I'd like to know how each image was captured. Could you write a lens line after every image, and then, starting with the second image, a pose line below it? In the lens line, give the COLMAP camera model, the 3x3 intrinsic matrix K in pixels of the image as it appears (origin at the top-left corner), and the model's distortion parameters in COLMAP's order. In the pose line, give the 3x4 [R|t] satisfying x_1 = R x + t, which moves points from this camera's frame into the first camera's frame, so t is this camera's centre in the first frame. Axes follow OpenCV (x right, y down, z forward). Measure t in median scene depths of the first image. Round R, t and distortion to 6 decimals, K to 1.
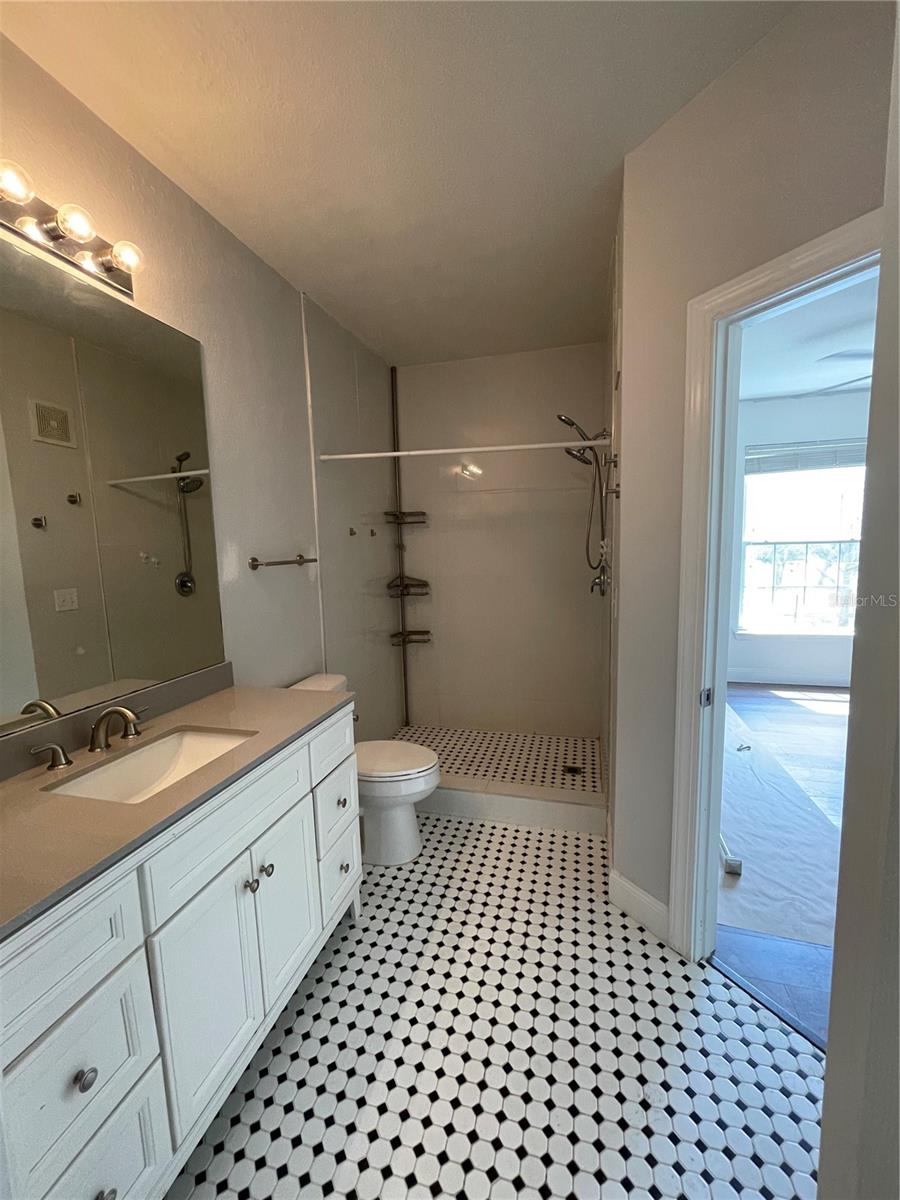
lens RADIAL K [[482.6, 0, 448.3], [0, 482.6, 600.3], [0, 0, 1]] dist [0.001845, -0.001061]
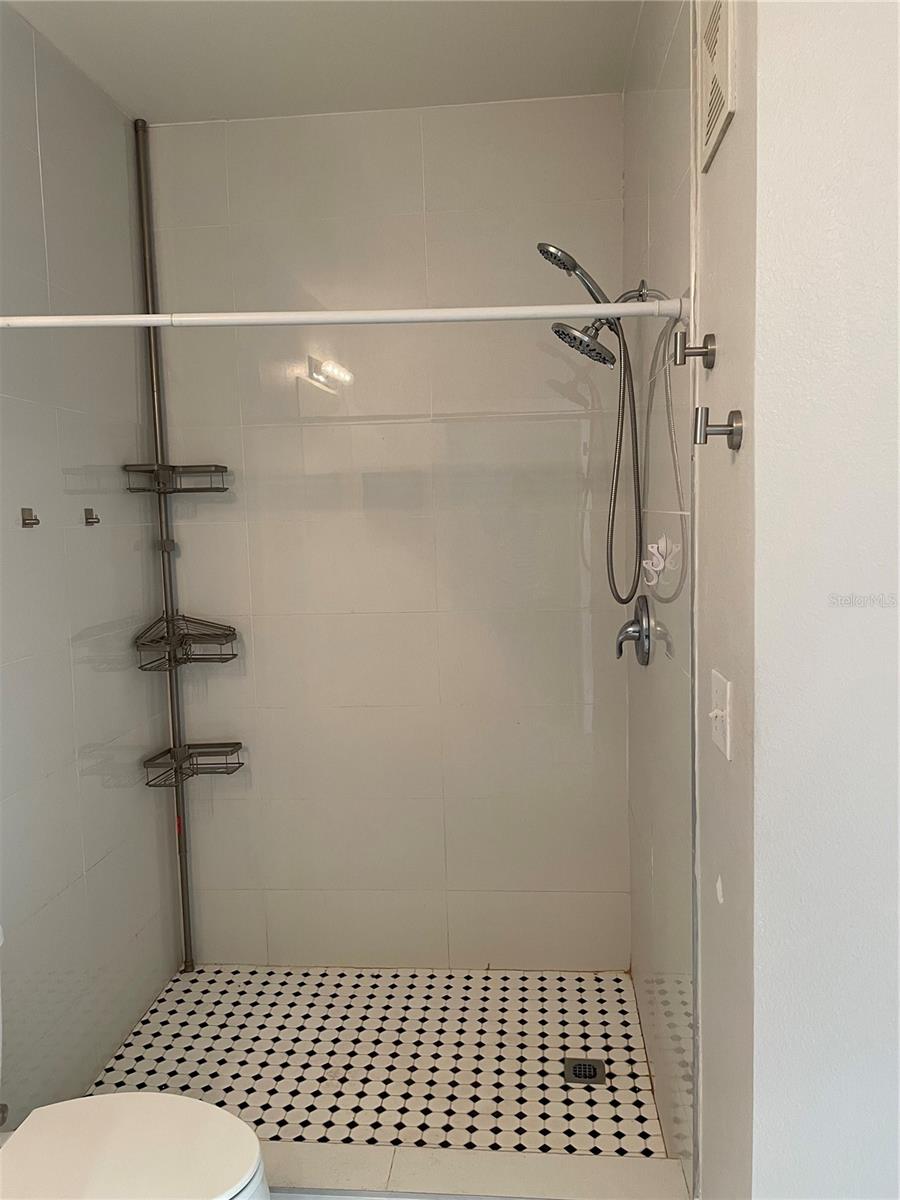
lens RADIAL K [[910.5, 0, 448.8], [0, 910.5, 603.6], [0, 0, 1]] dist [0.050779, -0.003751]
pose [[0.983798, -0.017854, 0.178388, 0.000275], [0.021603, 0.999584, -0.019096, -0.041801], [-0.177972, 0.022640, 0.983775, 0.175500]]
